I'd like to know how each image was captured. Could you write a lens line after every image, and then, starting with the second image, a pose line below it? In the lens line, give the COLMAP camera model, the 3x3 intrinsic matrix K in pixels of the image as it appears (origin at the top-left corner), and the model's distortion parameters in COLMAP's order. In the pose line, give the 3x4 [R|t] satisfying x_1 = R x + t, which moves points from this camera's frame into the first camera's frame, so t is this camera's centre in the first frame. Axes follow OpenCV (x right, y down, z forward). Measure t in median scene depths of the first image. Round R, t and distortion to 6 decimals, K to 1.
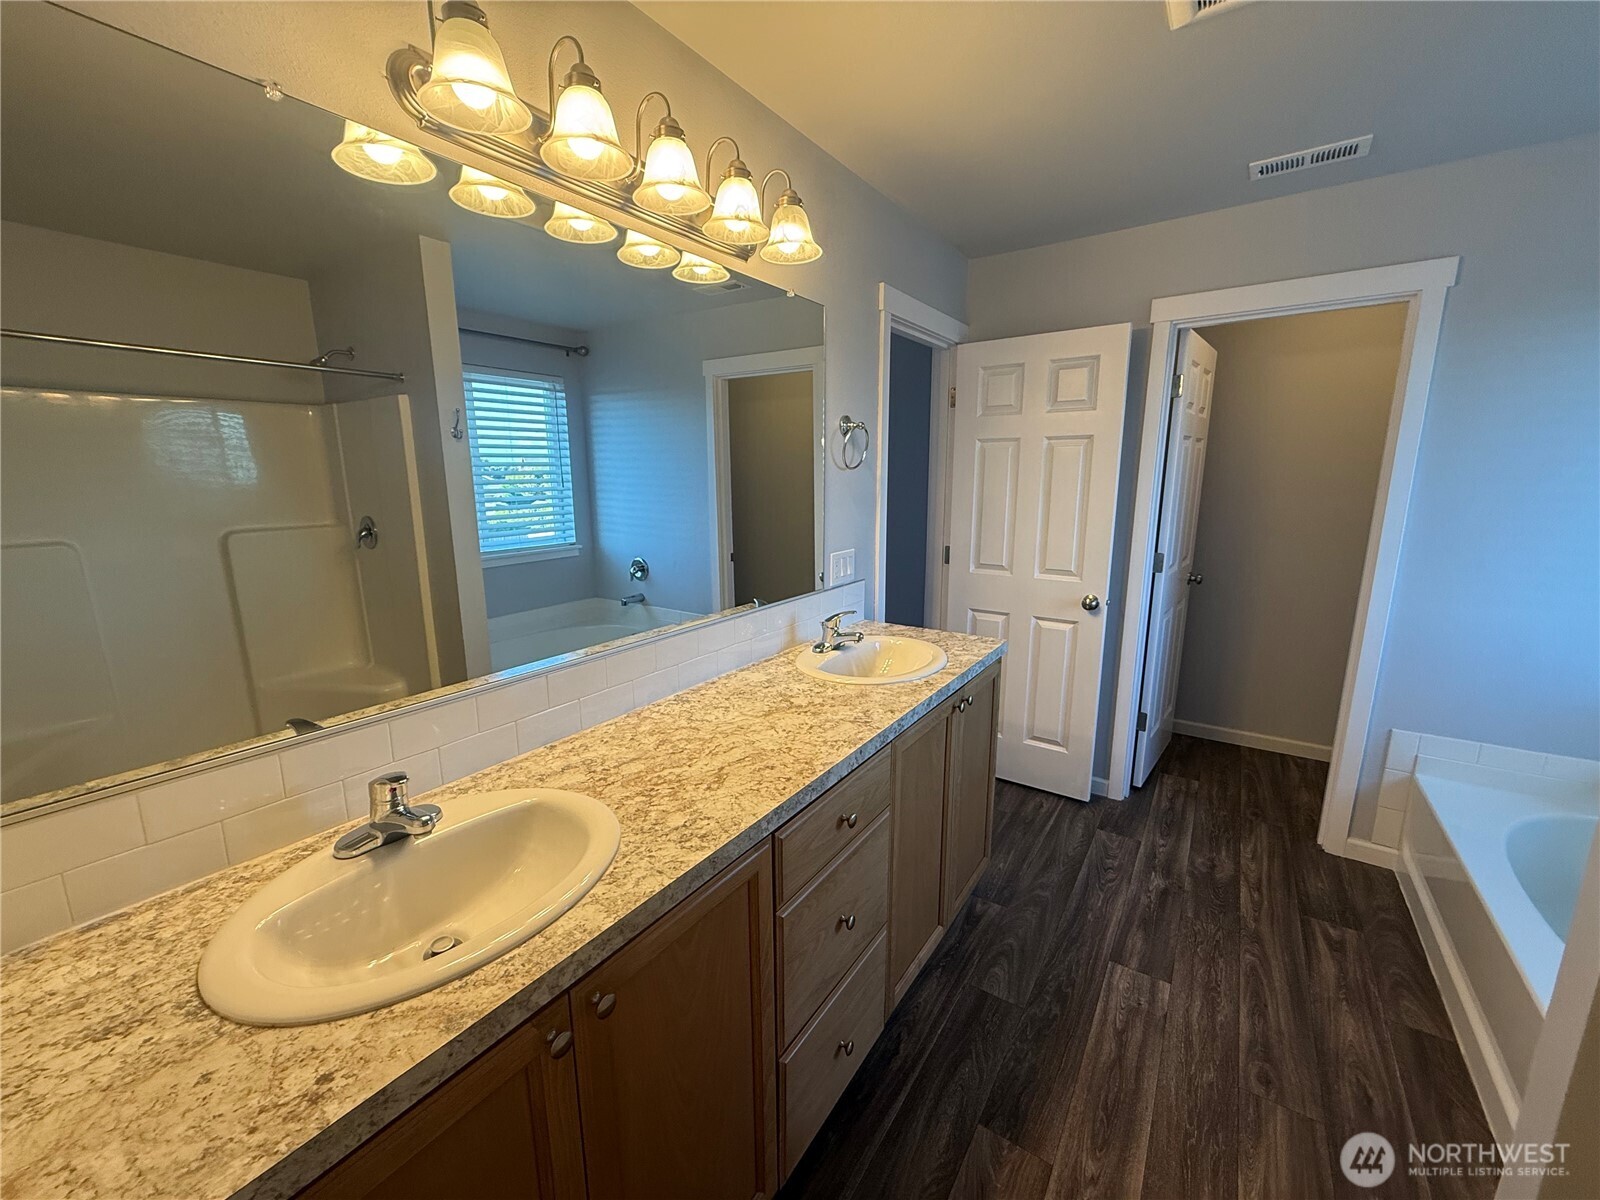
lens RADIAL K [[635.0, 0, 801.2], [0, 635.0, 602.7], [0, 0, 1]] dist [-0.002043, 0.000928]
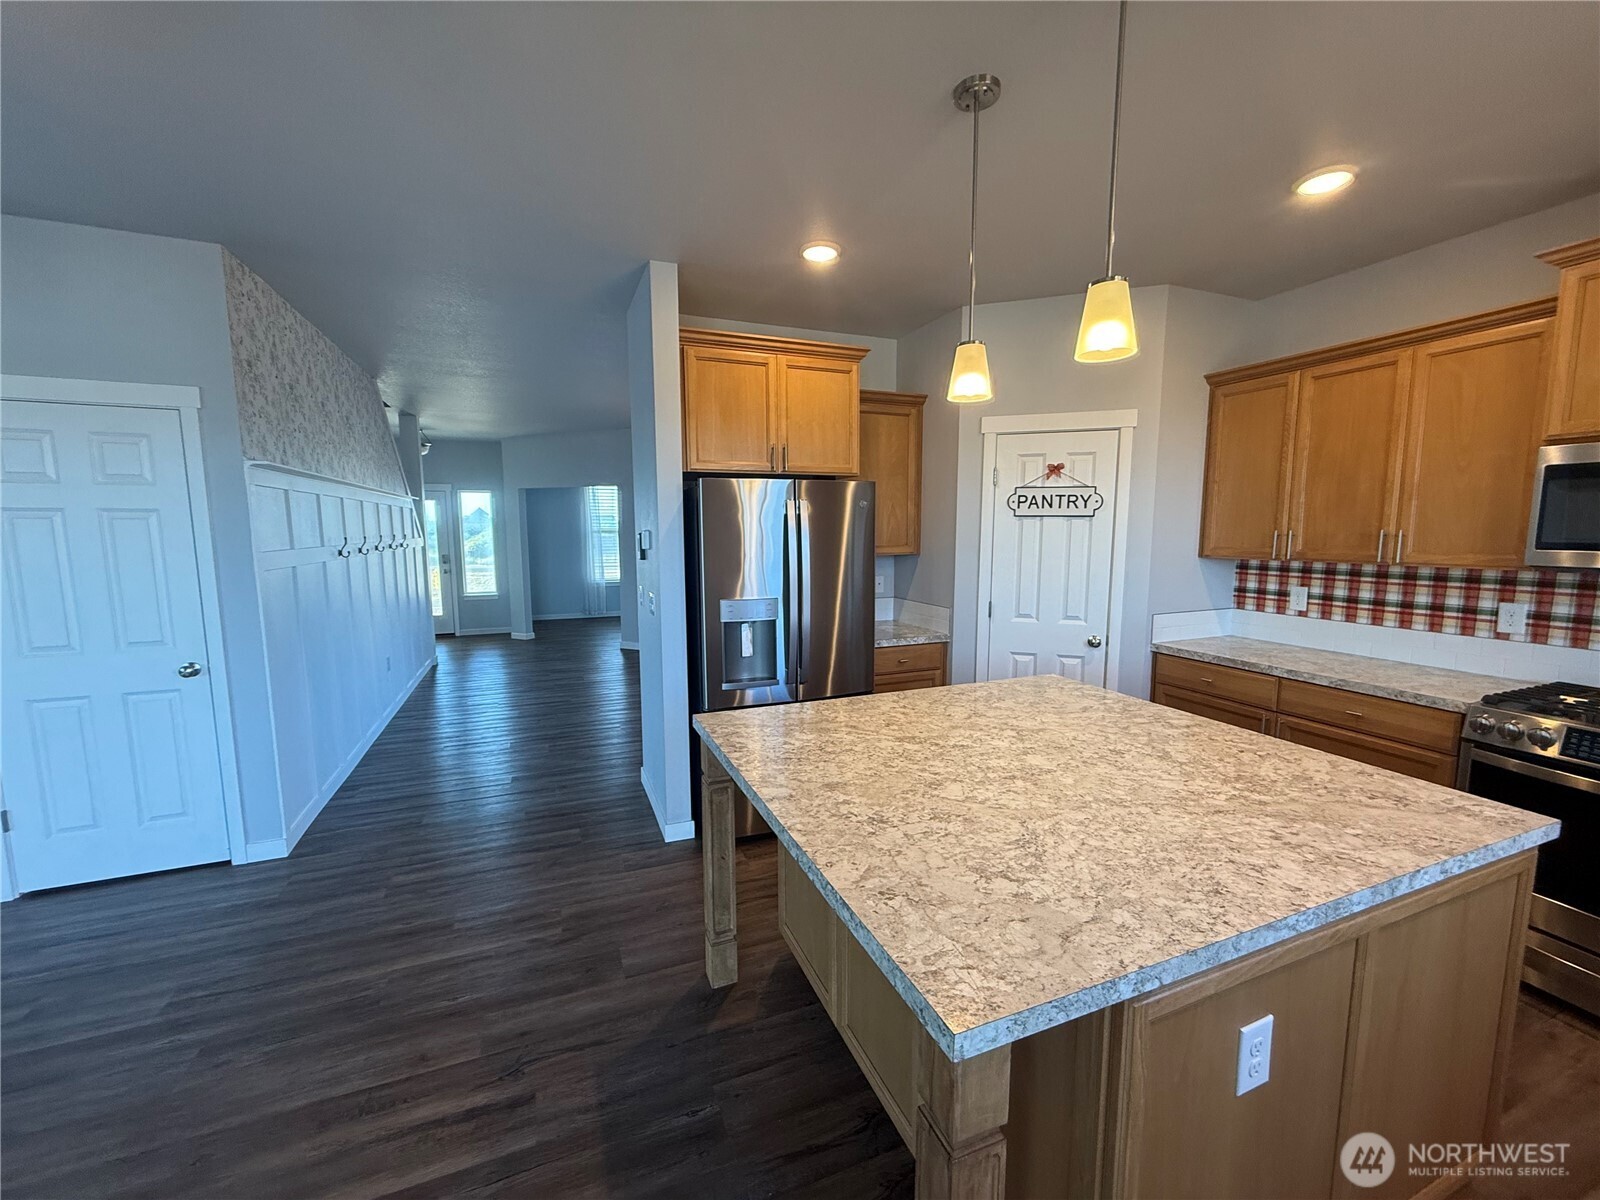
lens RADIAL K [[635.0, 0, 797.5], [0, 635.0, 603.1], [0, 0, 1]] dist [-0.002043, 0.000928]
pose [[-0.835624, -0.055139, 0.546528, -0.256003], [0.121350, 0.951836, 0.281570, -0.388401], [-0.535731, 0.301608, -0.788686, 1.709876]]
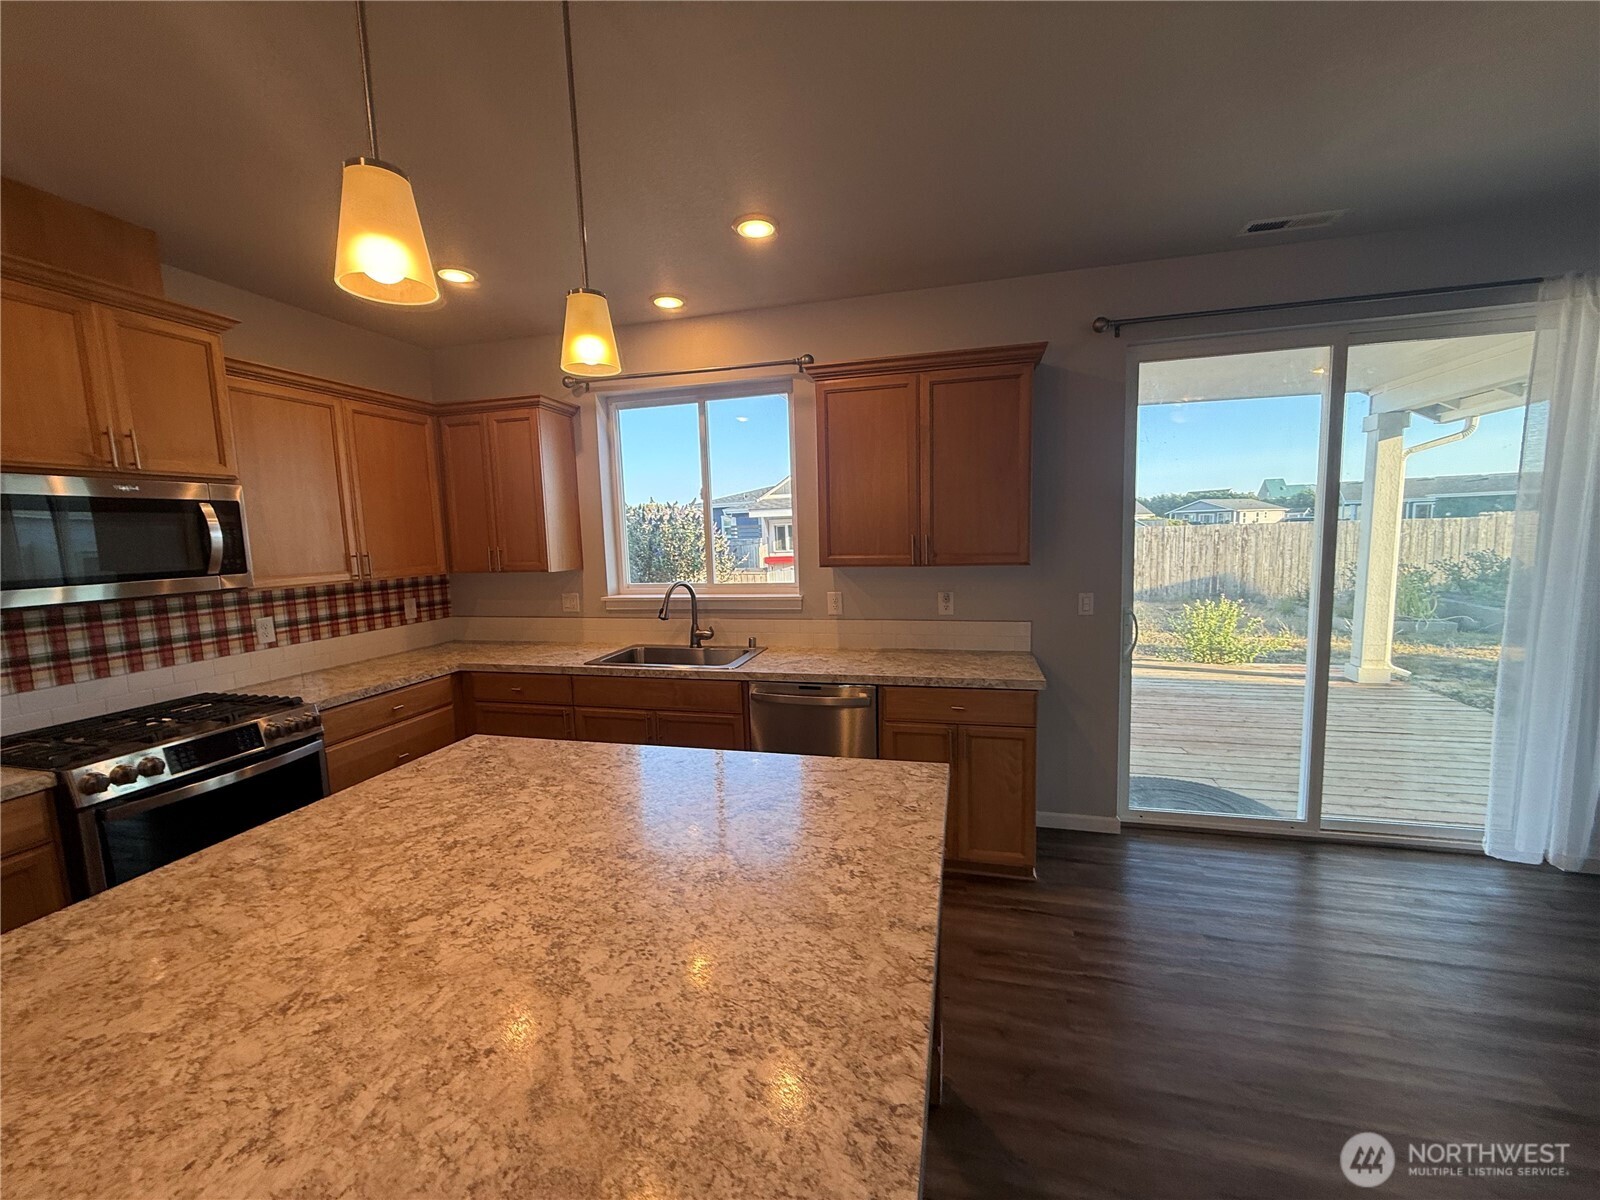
lens RADIAL K [[635.0, 0, 799.1], [0, 635.0, 606.9], [0, 0, 1]] dist [-0.002043, 0.000928]
pose [[0.345663, 0.110015, -0.931887, 0.597775], [-0.164986, 0.984758, 0.055059, -0.232993], [0.923741, 0.134717, 0.358545, 0.879062]]
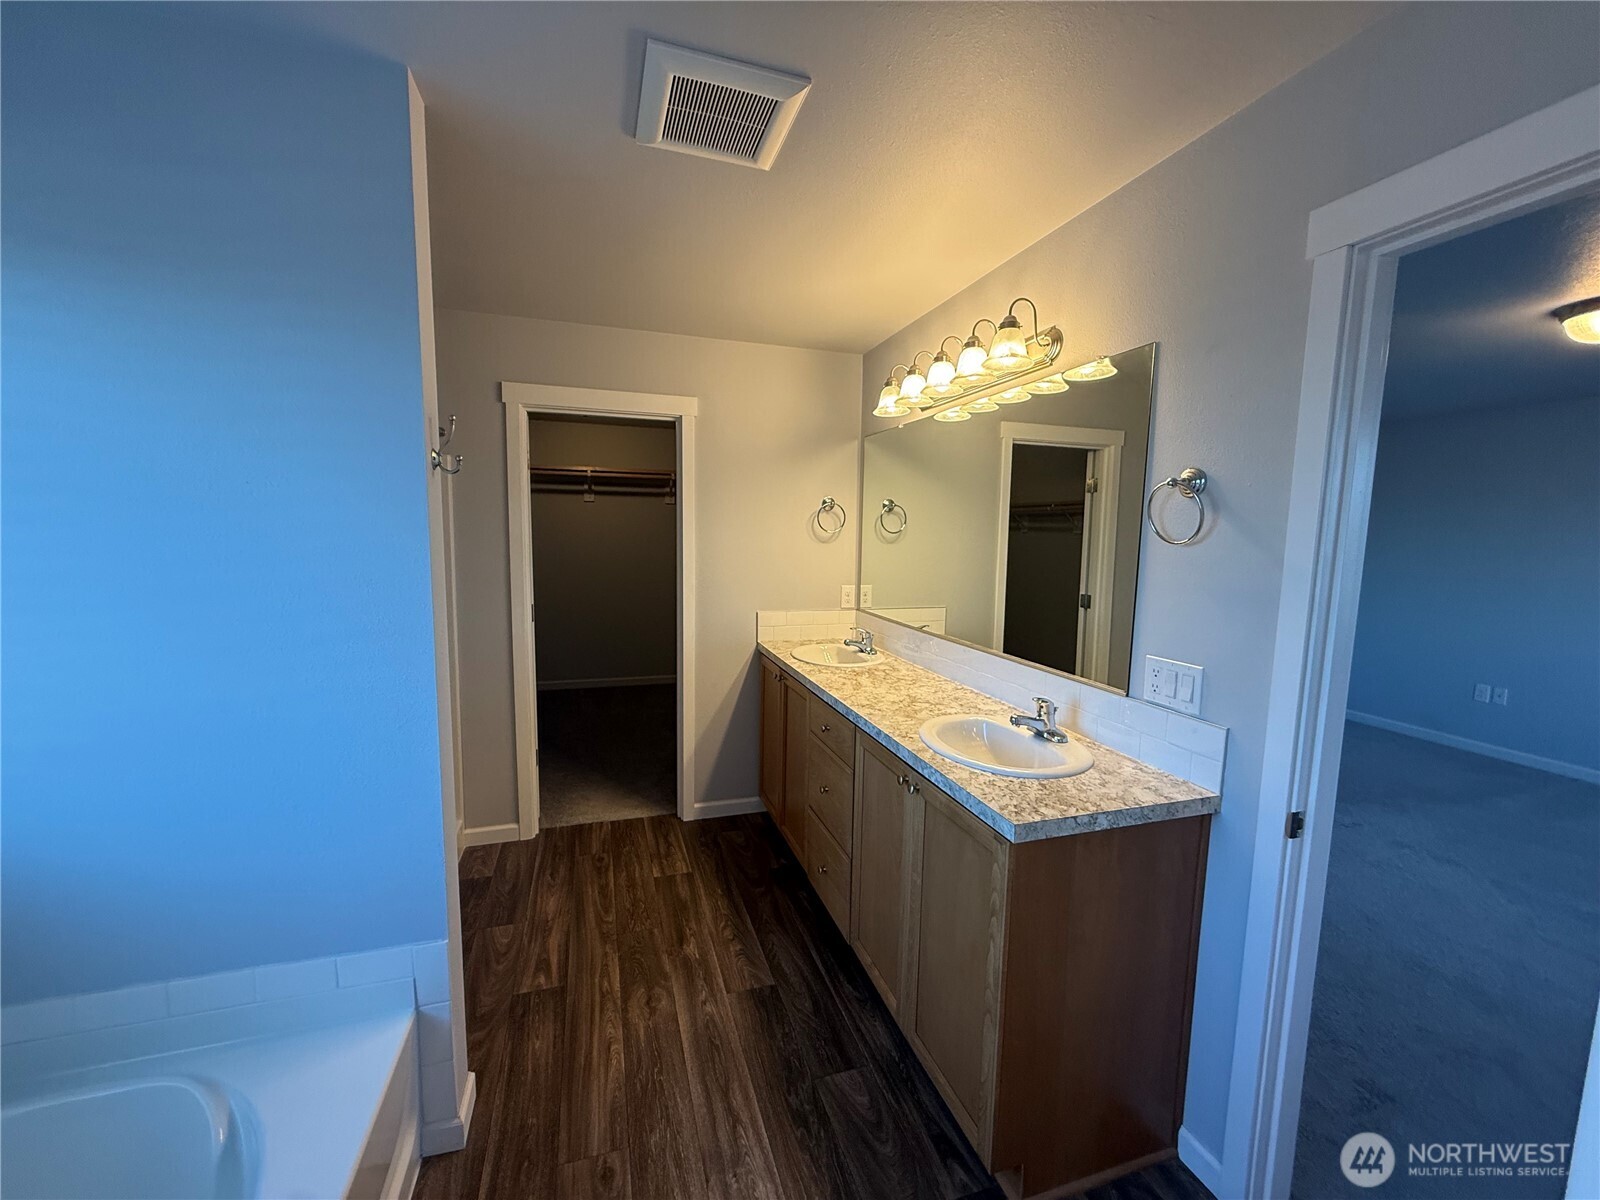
lens RADIAL K [[635.0, 0, 800.2], [0, 635.0, 601.4], [0, 0, 1]] dist [-0.002043, 0.000928]
pose [[-0.613292, 0.085732, -0.785190, 0.988824], [-0.169762, 0.956553, 0.237039, -0.275690], [0.771398, 0.278669, -0.572092, 1.231771]]
